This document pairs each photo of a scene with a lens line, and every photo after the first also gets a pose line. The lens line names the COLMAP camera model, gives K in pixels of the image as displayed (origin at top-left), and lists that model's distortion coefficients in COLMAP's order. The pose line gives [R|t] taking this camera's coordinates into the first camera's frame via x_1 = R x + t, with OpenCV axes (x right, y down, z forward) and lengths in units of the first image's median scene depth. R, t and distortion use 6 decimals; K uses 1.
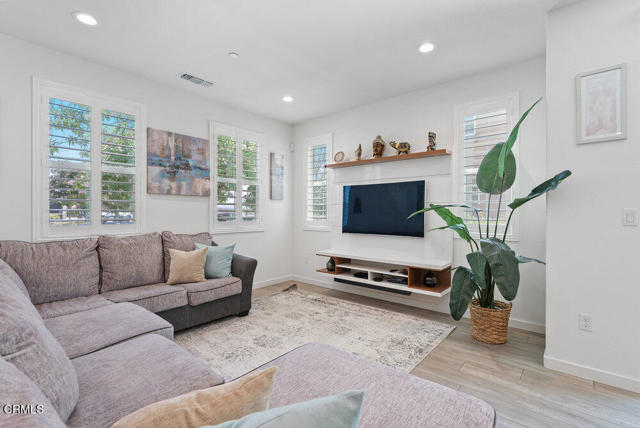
lens RADIAL K [[293.5, 0, 326.6], [0, 293.5, 214.0], [0, 0, 1]] dist [-0.008931, 0.002285]
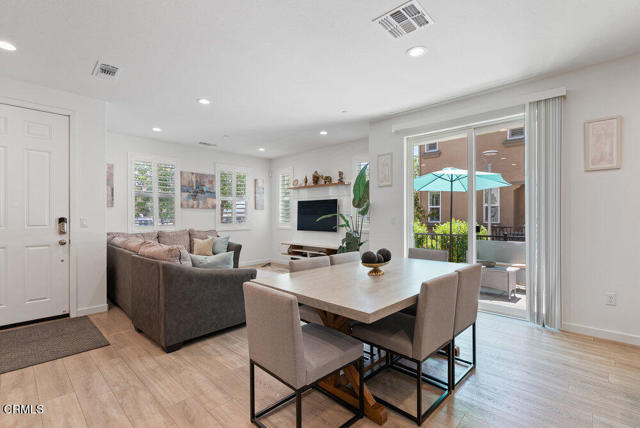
lens RADIAL K [[293.5, 0, 325.5], [0, 293.5, 218.8], [0, 0, 1]] dist [-0.008931, 0.002285]
pose [[0.999010, -0.004895, -0.044205, 0.317667], [0.005198, 0.999964, 0.006746, -0.009617], [0.044171, -0.006969, 0.999000, -0.682698]]
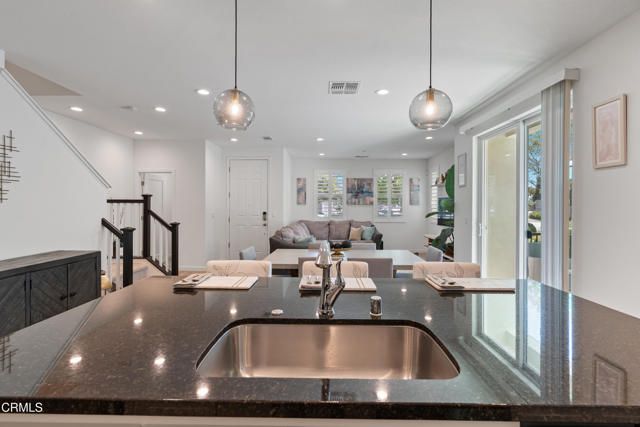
lens RADIAL K [[293.5, 0, 318.1], [0, 293.5, 210.2], [0, 0, 1]] dist [-0.008931, 0.002285]
pose [[0.634363, 0.012839, -0.772929, 1.053555], [-0.005645, 0.999912, 0.011976, -0.045308], [0.773015, -0.003234, 0.634379, -0.702346]]
